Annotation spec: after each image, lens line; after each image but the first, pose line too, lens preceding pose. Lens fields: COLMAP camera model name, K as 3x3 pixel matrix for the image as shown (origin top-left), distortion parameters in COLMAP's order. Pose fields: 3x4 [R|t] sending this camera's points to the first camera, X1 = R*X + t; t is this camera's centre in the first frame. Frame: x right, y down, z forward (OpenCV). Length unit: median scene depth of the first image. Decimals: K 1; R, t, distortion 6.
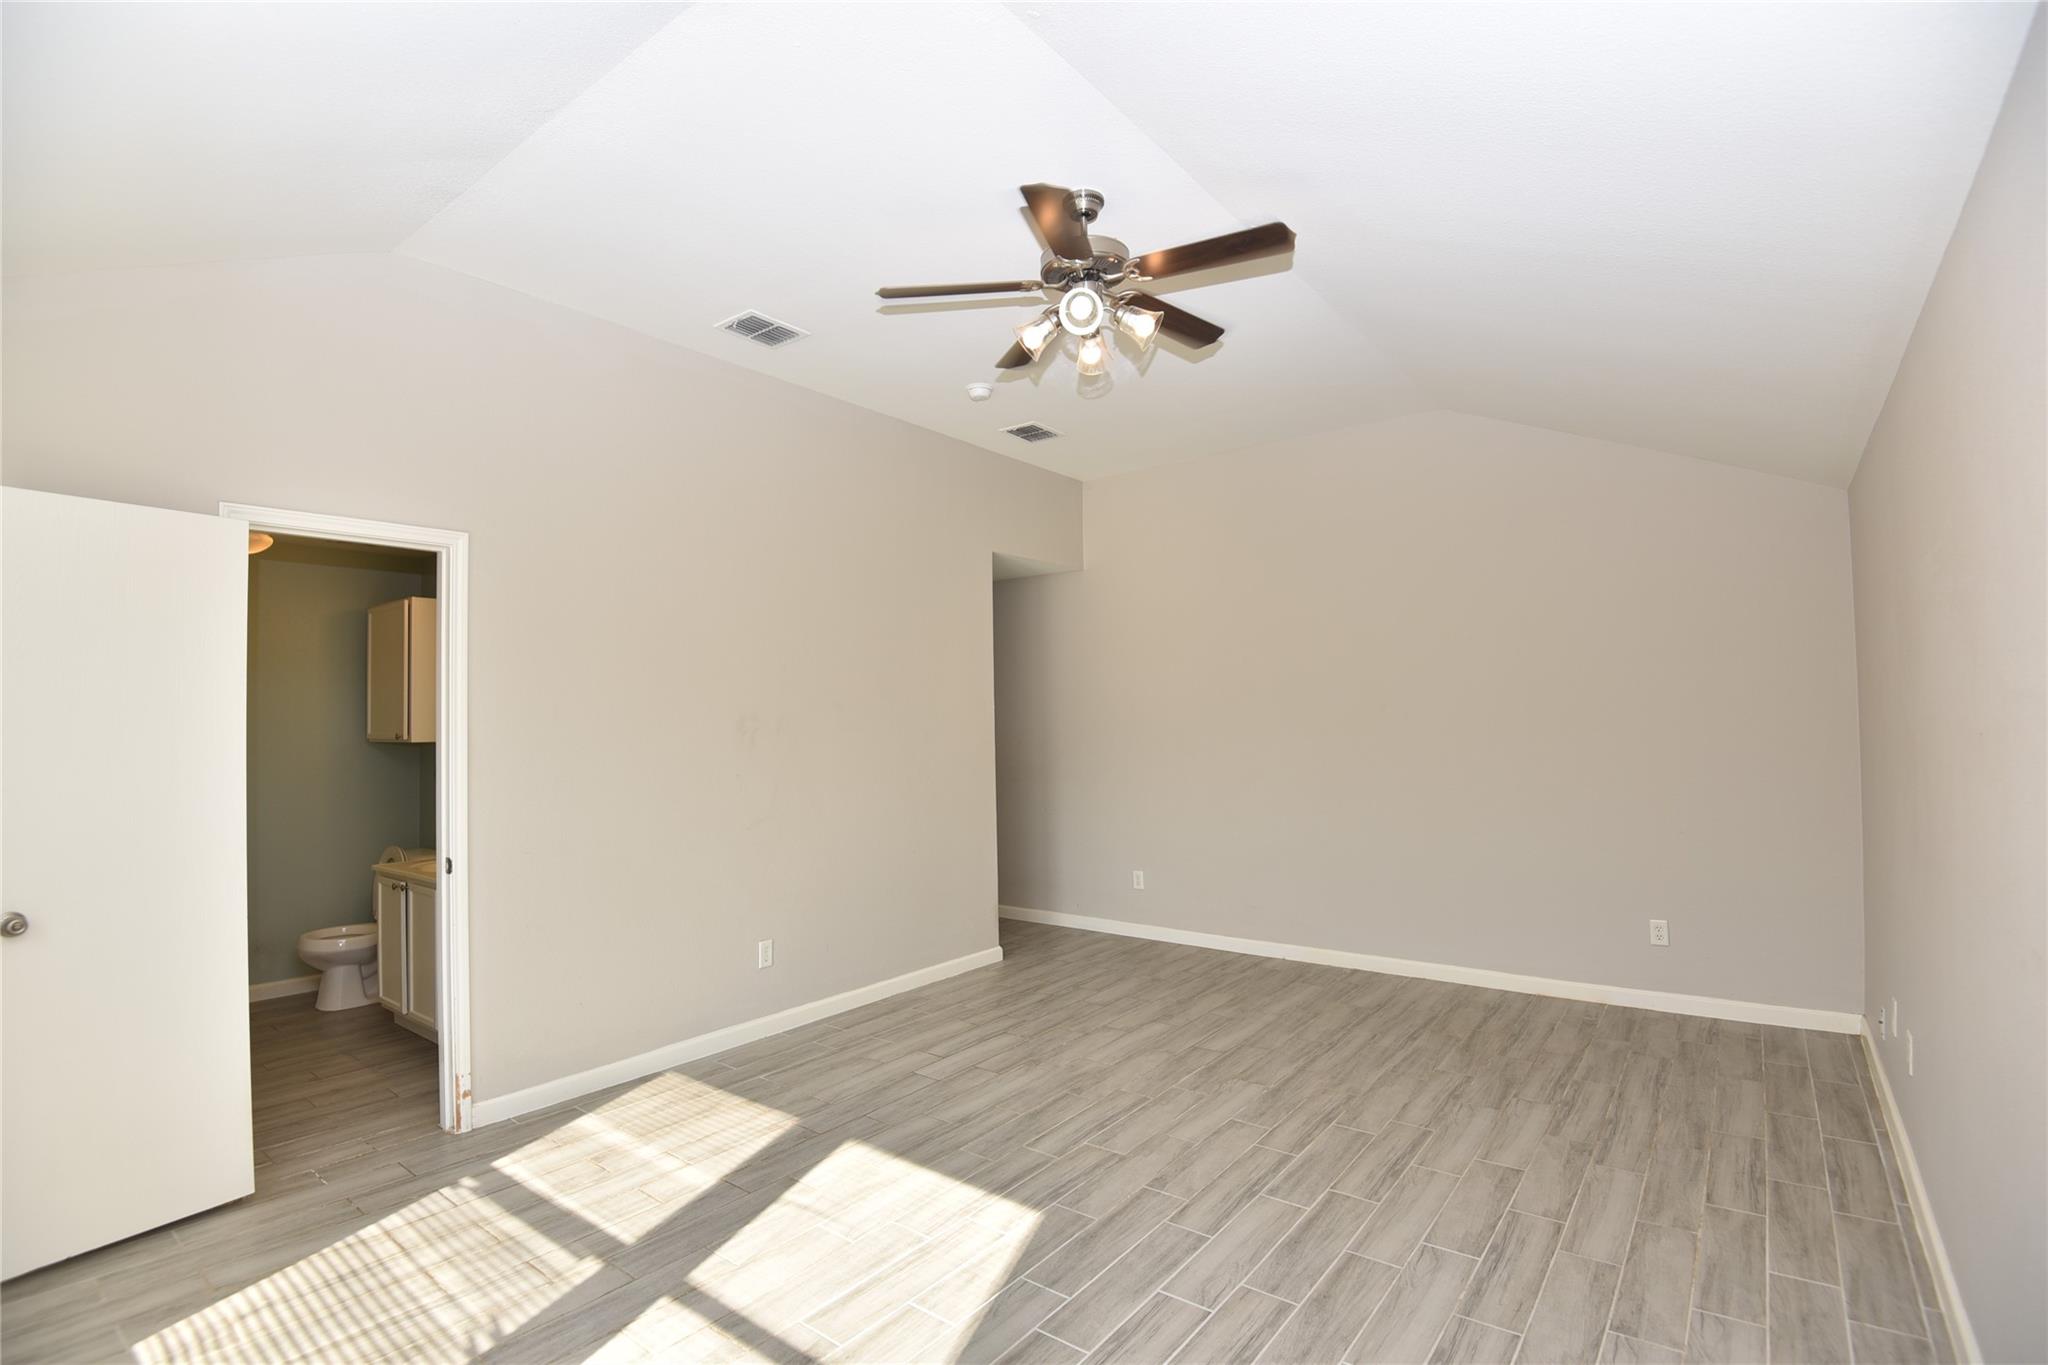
lens RADIAL K [[960.8, 0, 1025.7], [0, 960.8, 688.6], [0, 0, 1]] dist [-0.025128, -0.013279]
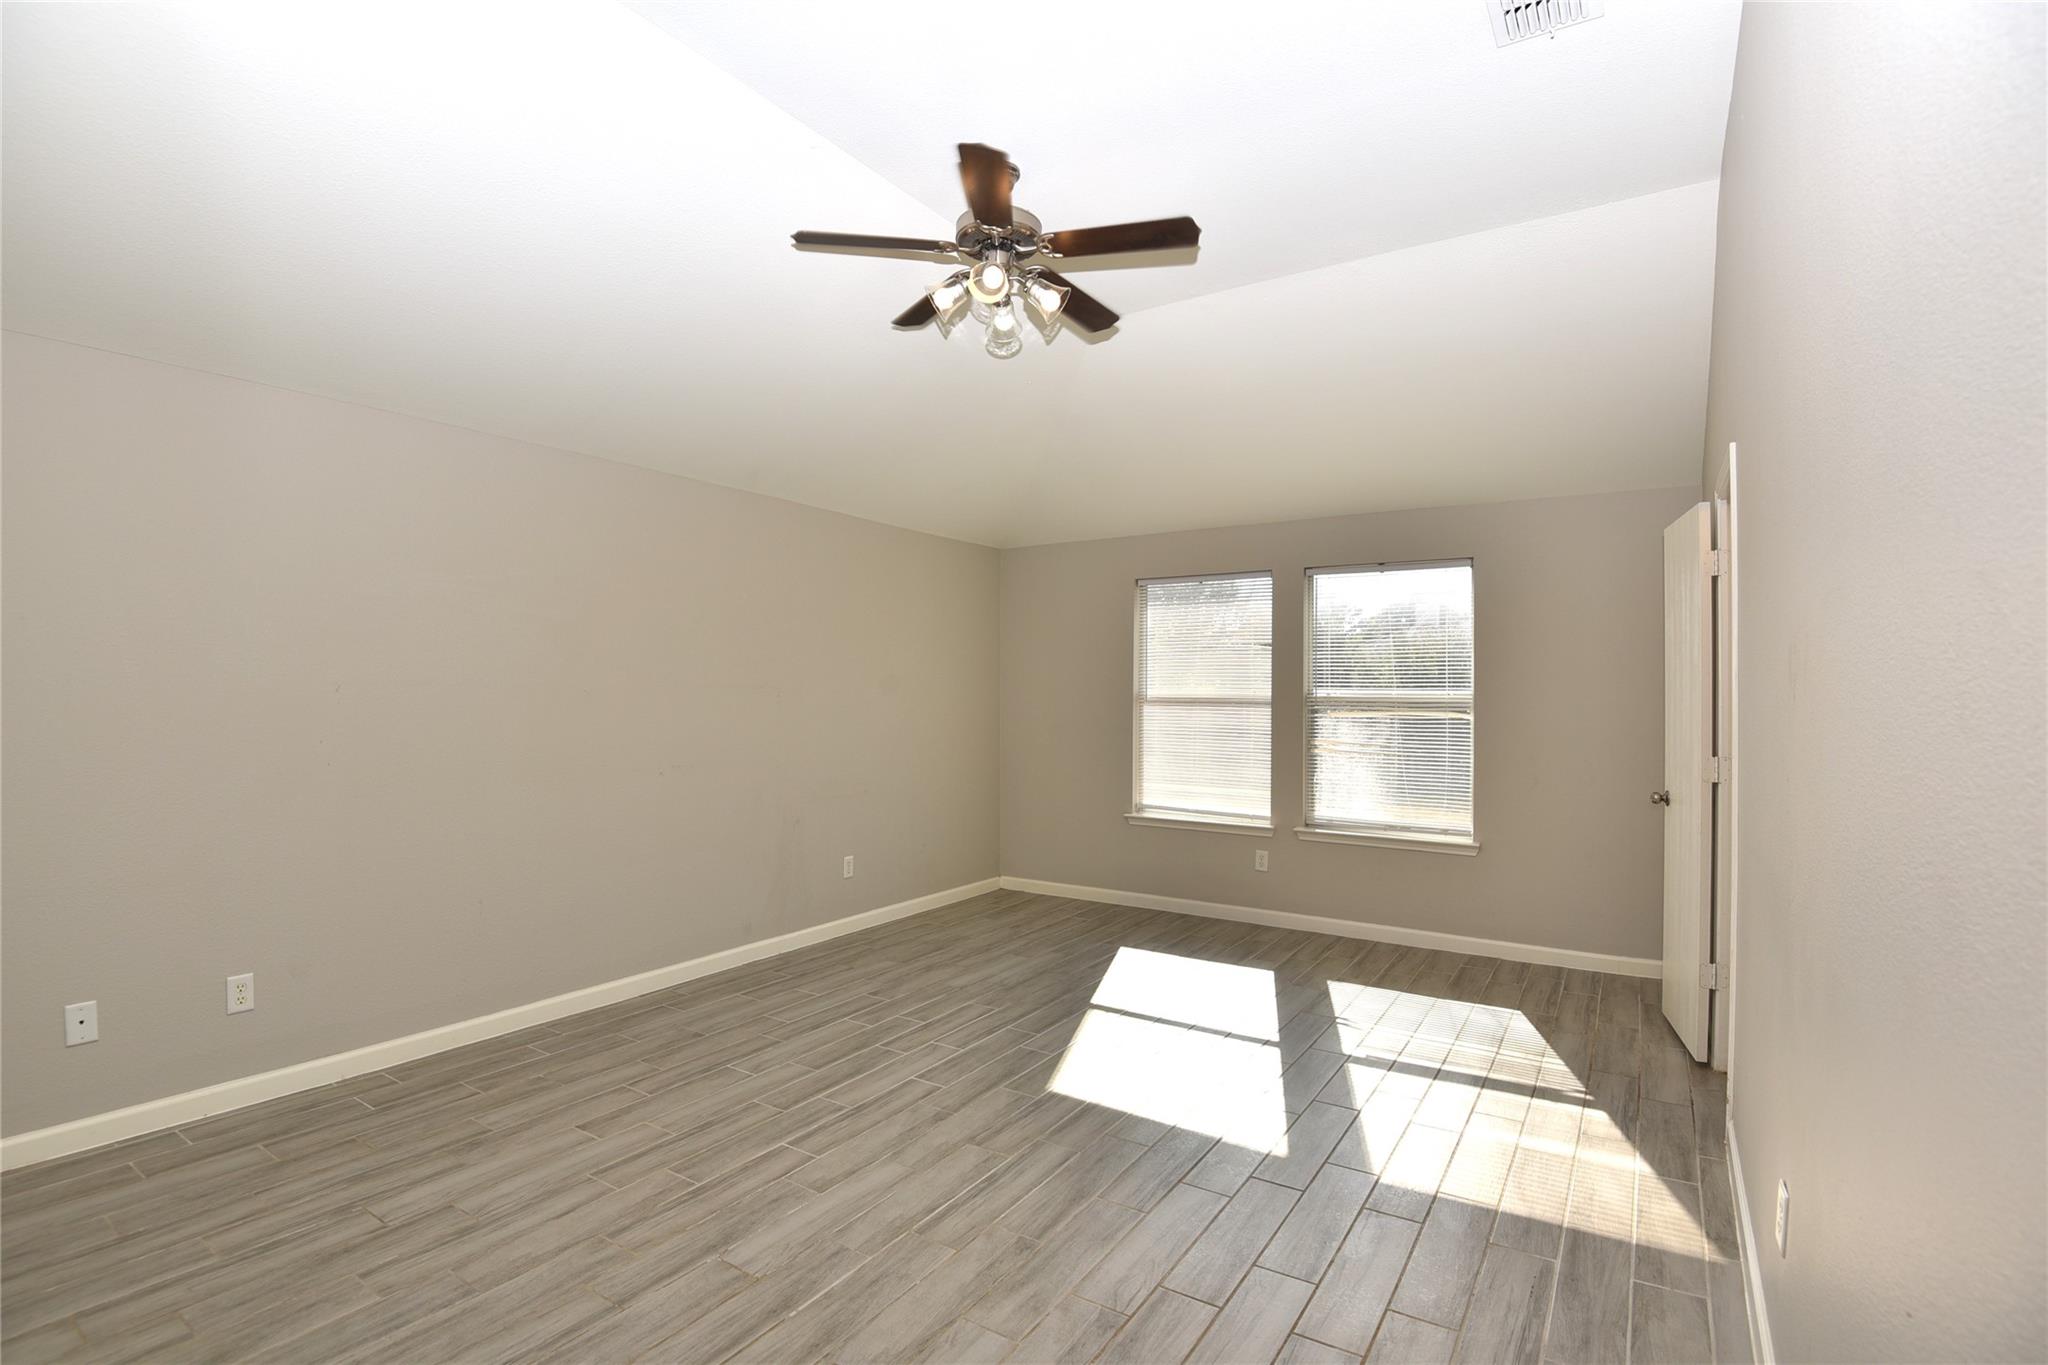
lens RADIAL K [[960.8, 0, 1026.9], [0, 960.8, 689.5], [0, 0, 1]] dist [-0.025128, -0.013279]
pose [[-0.996751, 0.010657, -0.079842, 0.117045], [0.013674, 0.999209, -0.037332, 0.085056], [0.079382, -0.038303, -0.996108, 1.954725]]
